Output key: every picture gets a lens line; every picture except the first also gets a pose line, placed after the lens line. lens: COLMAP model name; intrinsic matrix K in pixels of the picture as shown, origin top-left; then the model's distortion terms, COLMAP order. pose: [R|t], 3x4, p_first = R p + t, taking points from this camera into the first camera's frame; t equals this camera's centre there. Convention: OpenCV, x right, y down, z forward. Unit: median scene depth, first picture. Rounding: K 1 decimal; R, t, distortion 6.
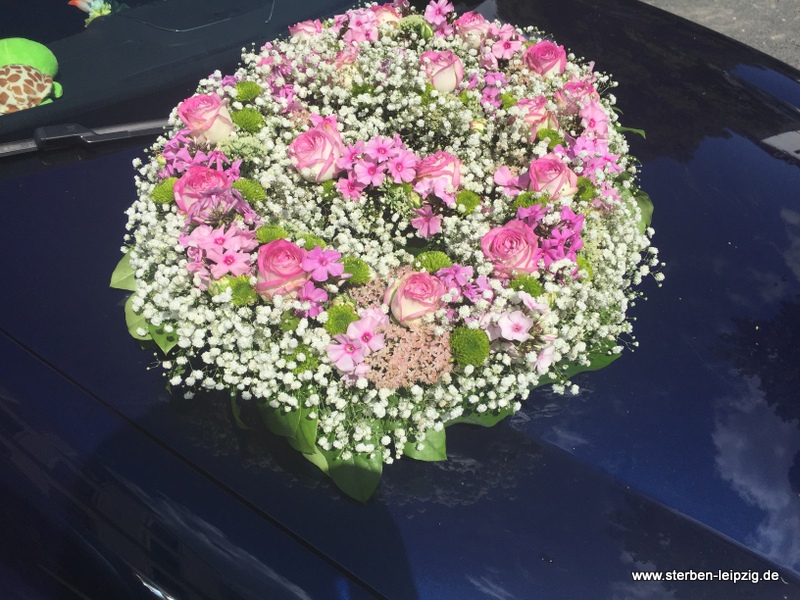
lens RADIAL K [[685.3, 0, 402.1], [0, 685.3, 296.0], [0, 0, 1]] dist [0.085709, -0.127791]
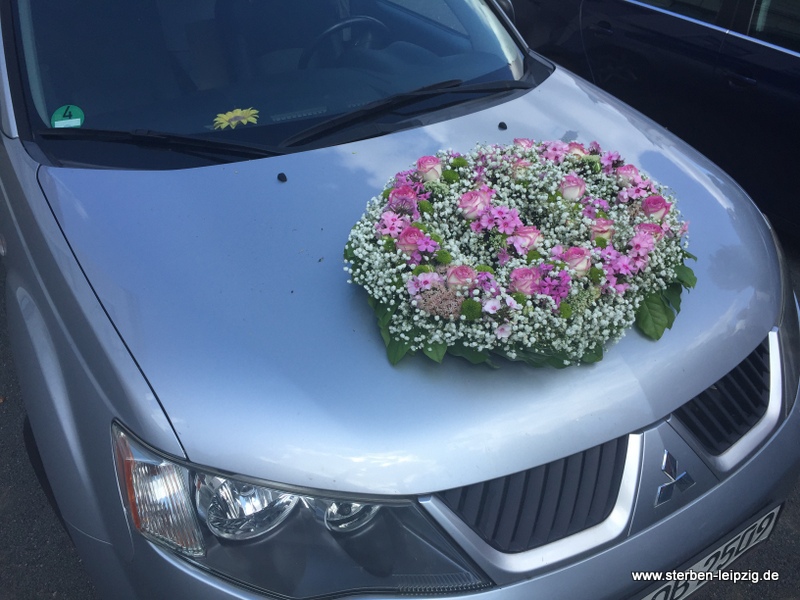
lens RADIAL K [[685.3, 0, 398.0], [0, 685.3, 301.5], [0, 0, 1]] dist [0.085709, -0.127791]
pose [[0.815996, 0.393179, -0.423747, 0.604839], [-0.438916, 0.898454, -0.011566, 0.134407], [0.376169, 0.195427, 0.905707, -0.682902]]
